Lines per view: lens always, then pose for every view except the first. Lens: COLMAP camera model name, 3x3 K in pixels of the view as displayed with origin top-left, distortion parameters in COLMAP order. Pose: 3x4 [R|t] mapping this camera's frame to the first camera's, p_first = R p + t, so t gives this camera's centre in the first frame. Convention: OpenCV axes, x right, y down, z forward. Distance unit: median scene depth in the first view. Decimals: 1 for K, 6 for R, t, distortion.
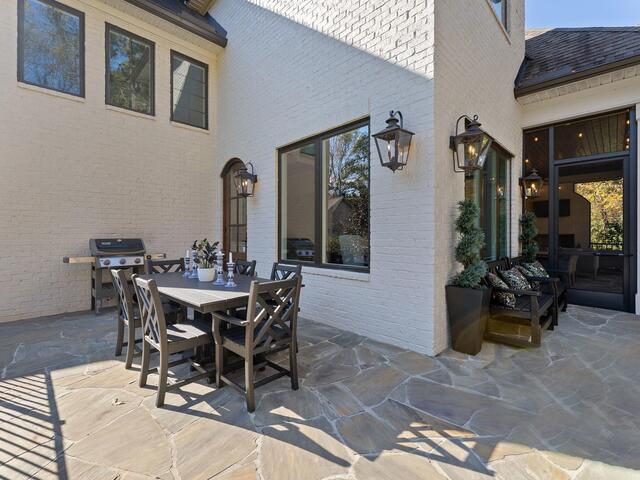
lens RADIAL K [[294.1, 0, 320.0], [0, 294.1, 240.0], [0, 0, 1]] dist [-0.000891, -0.000397]
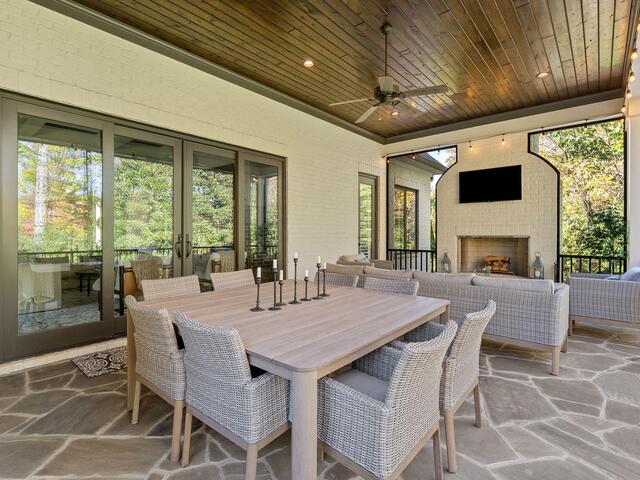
lens RADIAL K [[330.3, 0, 320.0], [0, 330.3, 240.0], [0, 0, 1]] dist [-0.001536, -0.000322]
pose [[0.996560, -0.006645, 0.082602, 0.467257], [0.006625, 0.999978, 0.000507, -0.017133], [-0.082603, 0.000042, 0.996582, 0.473625]]
